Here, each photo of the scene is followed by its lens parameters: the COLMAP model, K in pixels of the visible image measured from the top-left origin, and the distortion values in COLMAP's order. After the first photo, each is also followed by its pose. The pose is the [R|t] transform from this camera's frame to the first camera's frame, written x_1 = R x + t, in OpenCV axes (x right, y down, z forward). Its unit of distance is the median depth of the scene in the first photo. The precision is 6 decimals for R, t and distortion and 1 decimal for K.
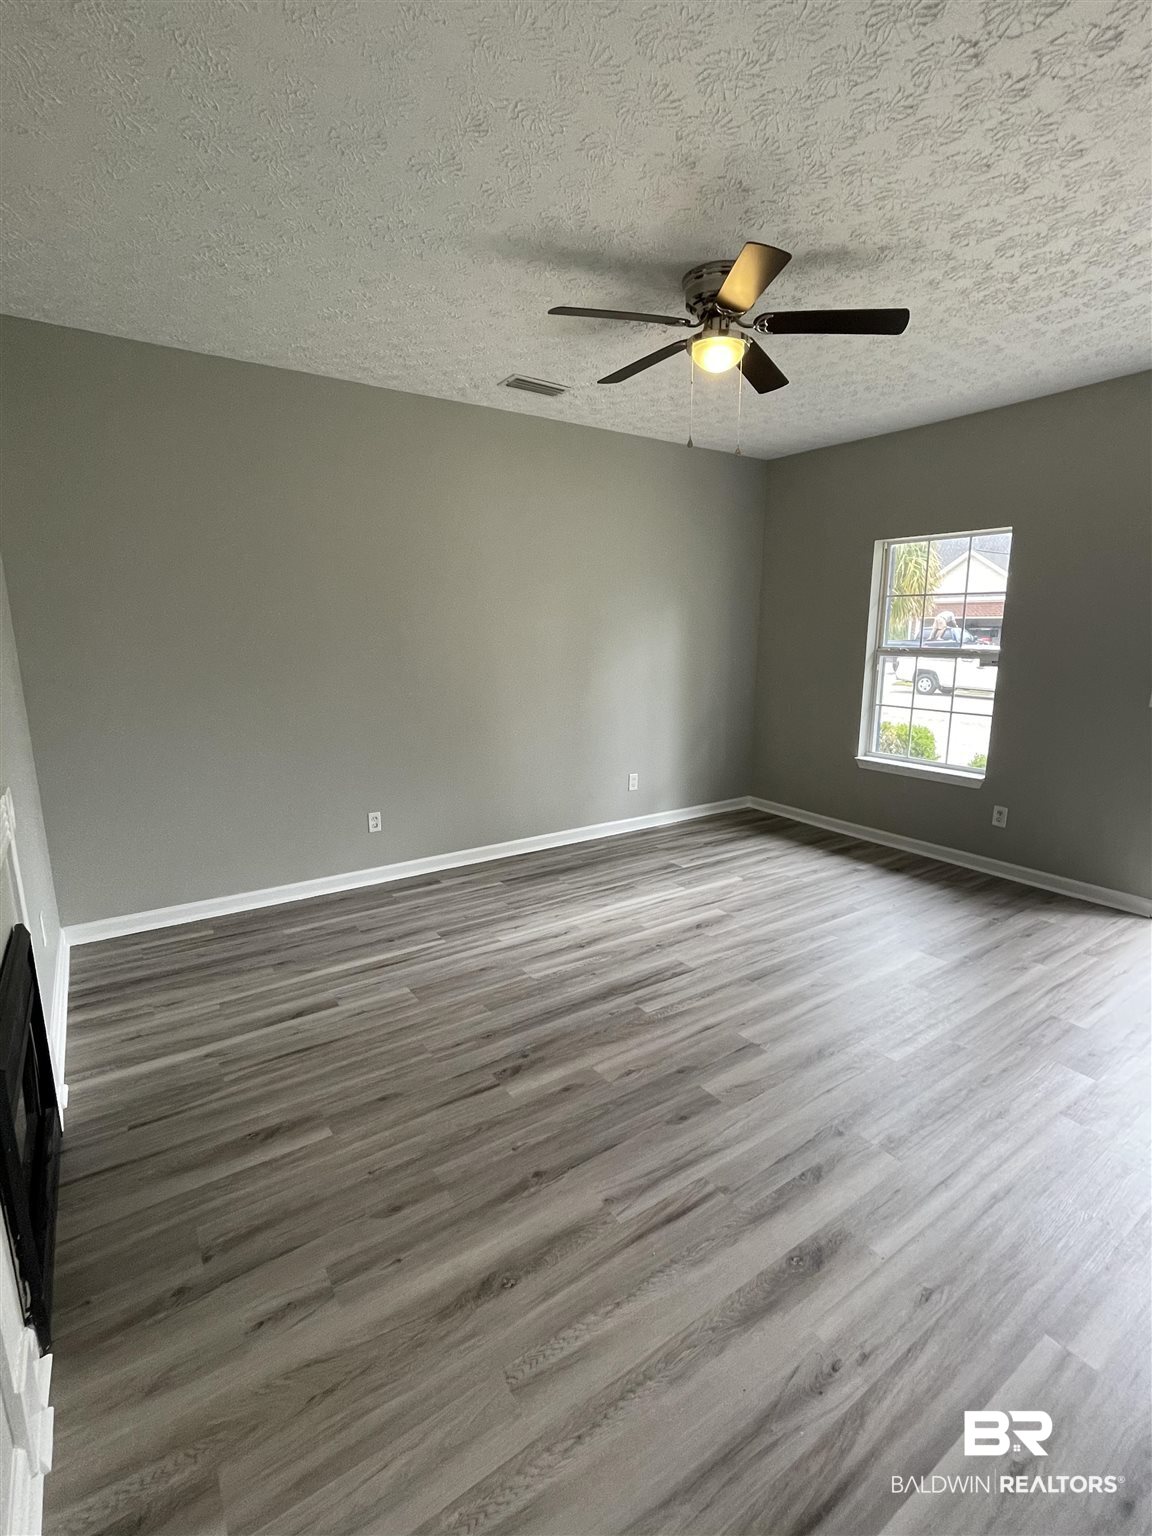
lens RADIAL K [[730.0, 0, 576.0], [0, 730.0, 768.0], [0, 0, 1]] dist [-0.015793, 0.000182]
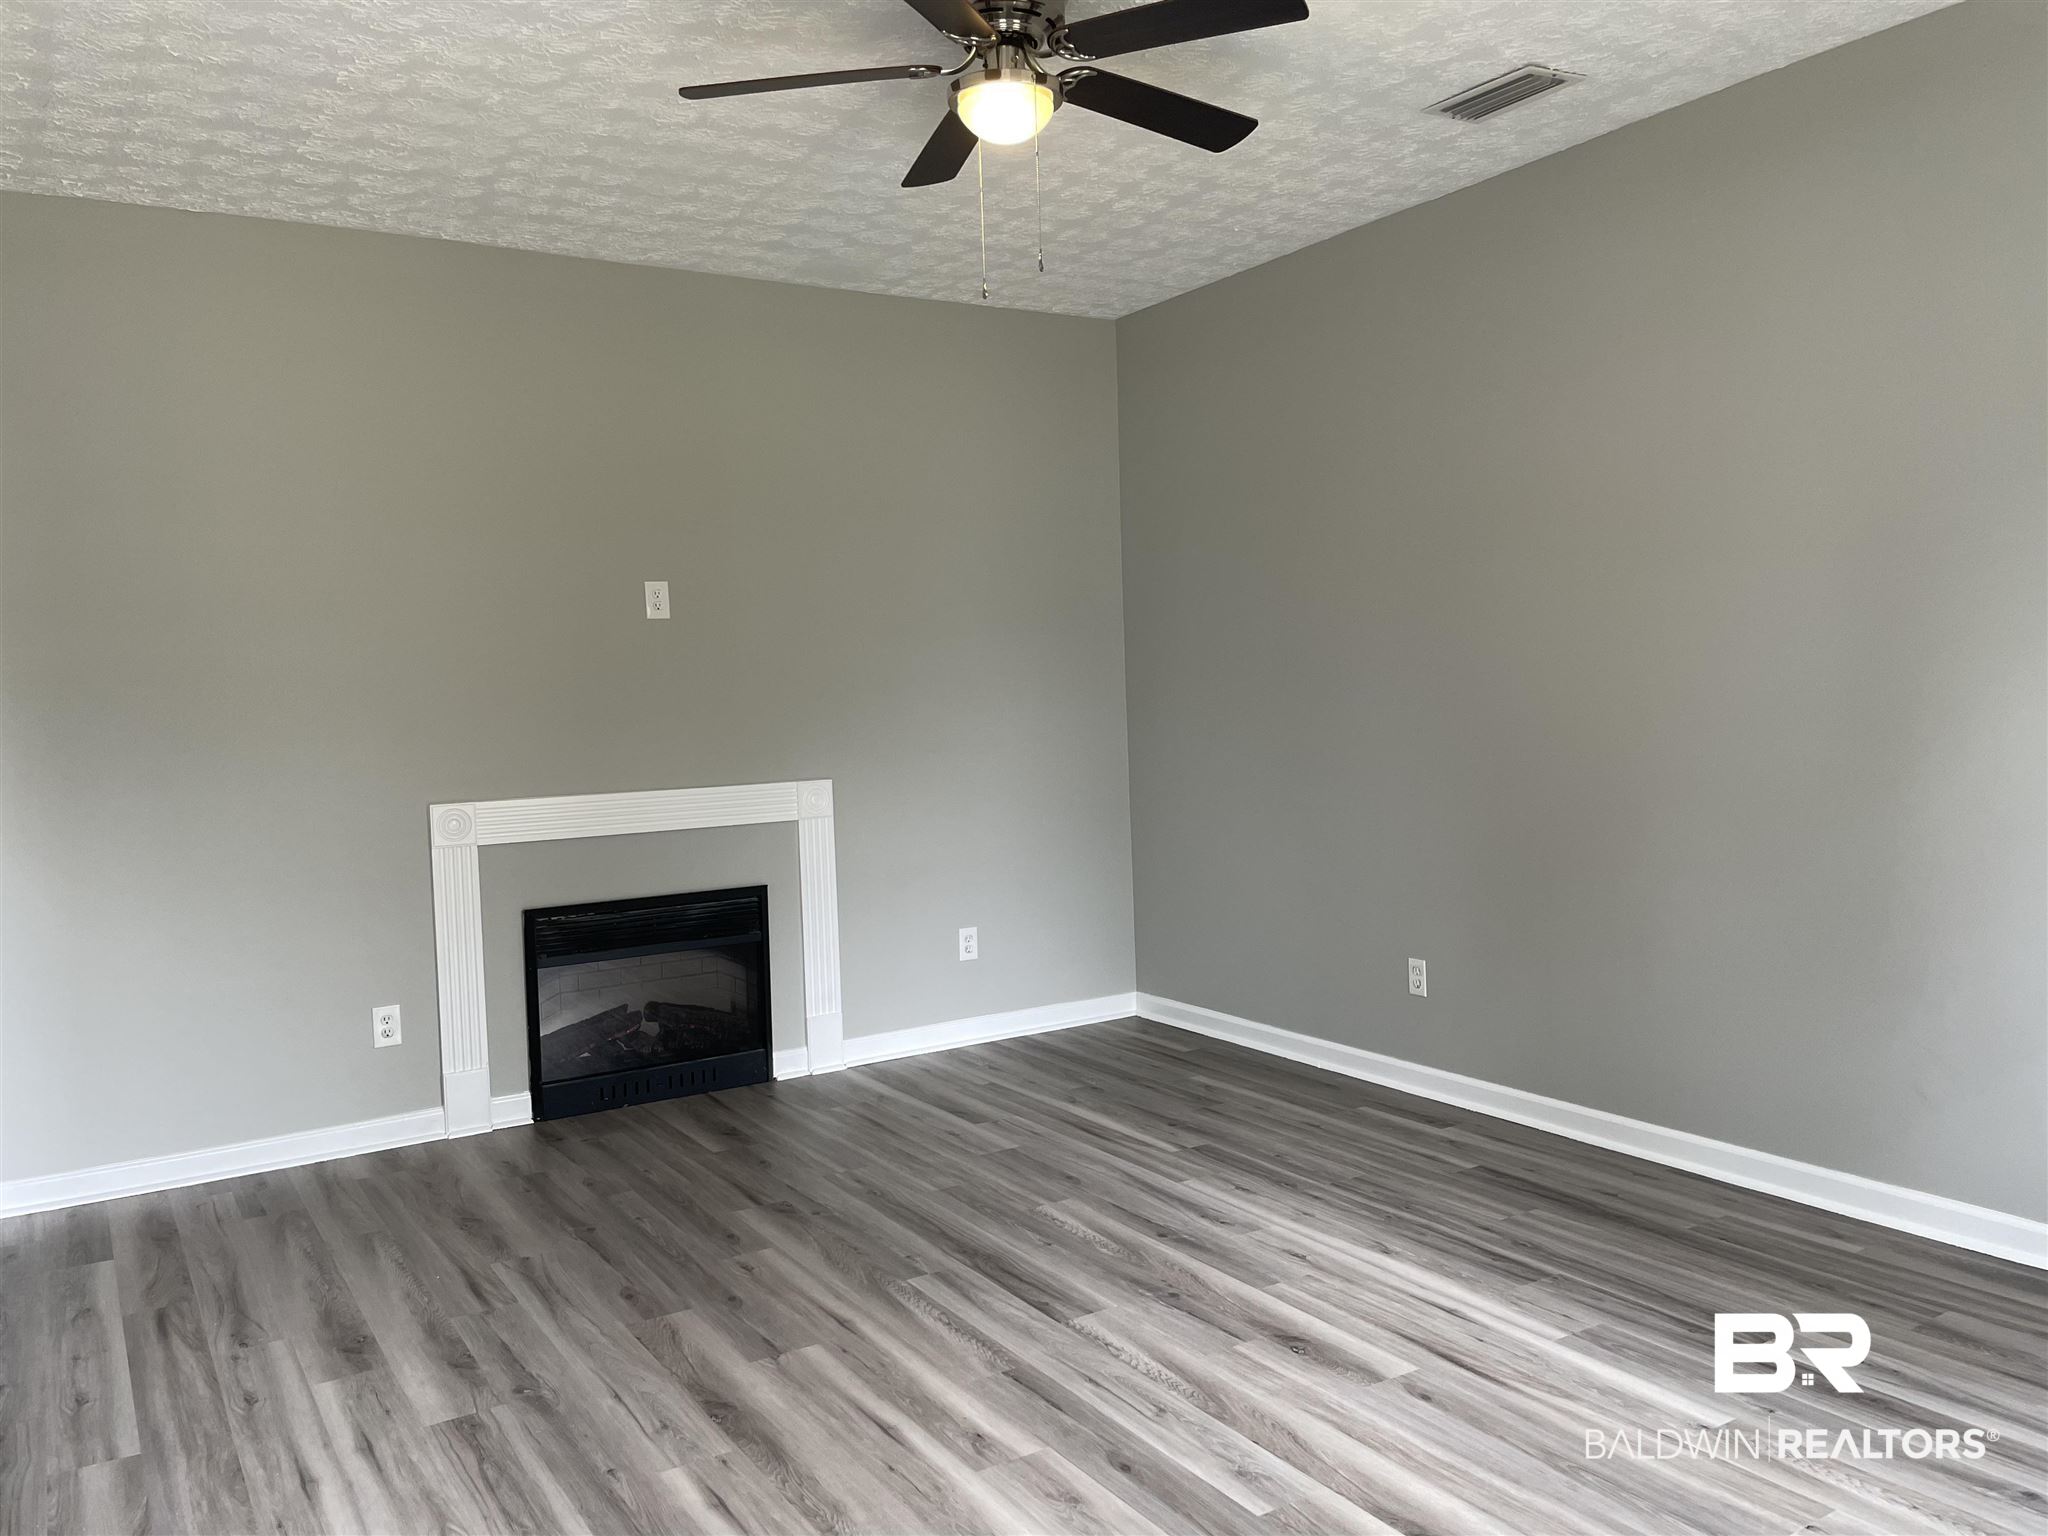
lens RADIAL K [[1536.0, 0, 1024.0], [0, 1536.0, 768.0], [0, 0, 1]] dist [0.113846, -0.168599]
pose [[-0.051301, 0.057483, -0.997028, 1.089730], [-0.157831, 0.985329, 0.064930, -0.135498], [0.986133, 0.160693, -0.041476, 0.901006]]
